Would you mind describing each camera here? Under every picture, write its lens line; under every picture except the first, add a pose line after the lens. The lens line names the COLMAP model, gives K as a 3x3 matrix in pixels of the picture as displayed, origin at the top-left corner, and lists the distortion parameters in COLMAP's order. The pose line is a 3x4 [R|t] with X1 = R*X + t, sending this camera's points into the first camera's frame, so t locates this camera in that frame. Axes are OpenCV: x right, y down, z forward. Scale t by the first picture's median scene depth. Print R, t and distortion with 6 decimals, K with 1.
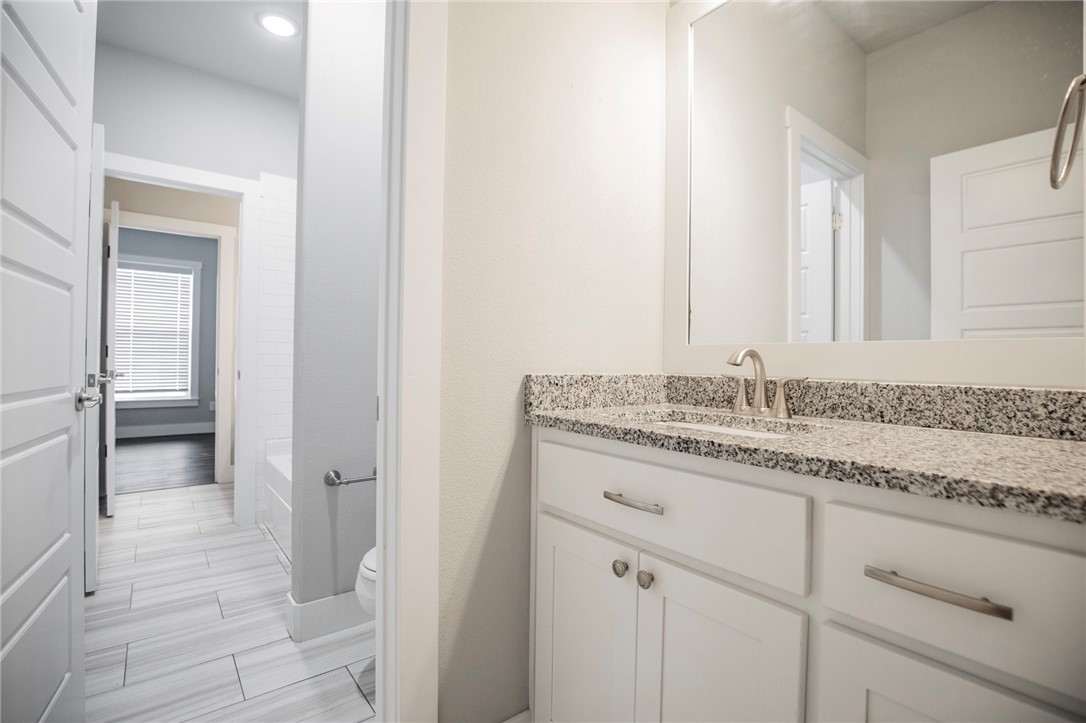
lens RADIAL K [[506.0, 0, 556.2], [0, 506.0, 360.1], [0, 0, 1]] dist [-0.038302, 0.007432]
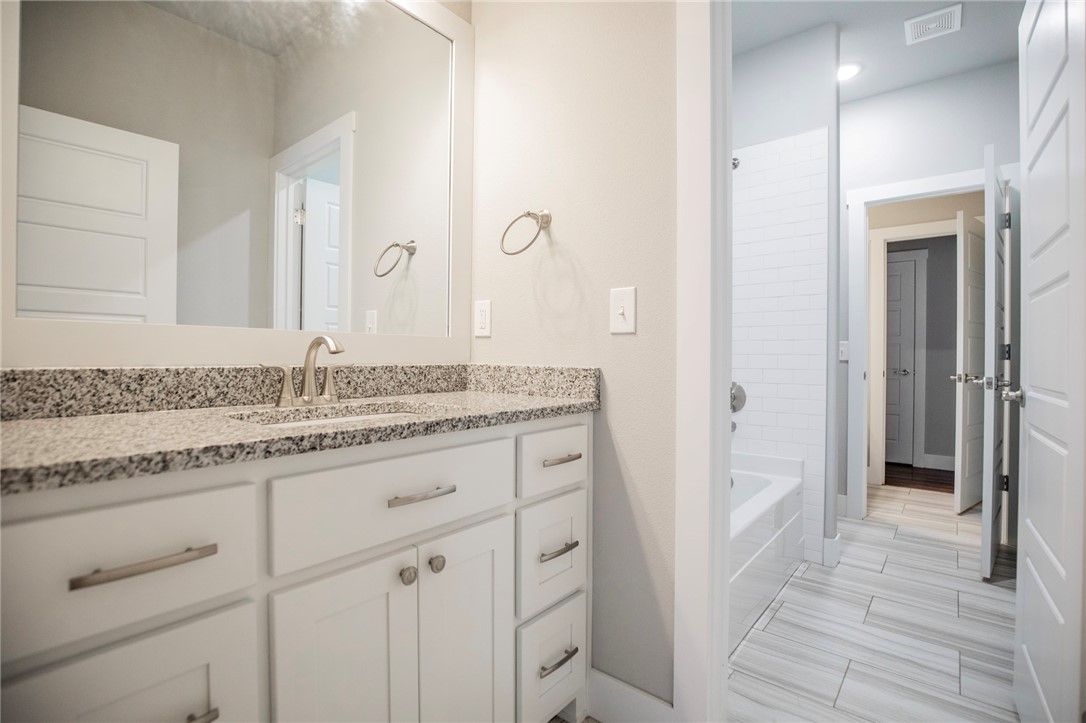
lens RADIAL K [[510.6, 0, 479.5], [0, 510.6, 351.3], [0, 0, 1]] dist [-0.051975, -0.001193]
pose [[-0.125097, -0.016596, 0.992006, -1.210306], [-0.009159, 0.999837, 0.015572, -0.020146], [-0.992102, -0.007138, -0.125229, 1.494196]]
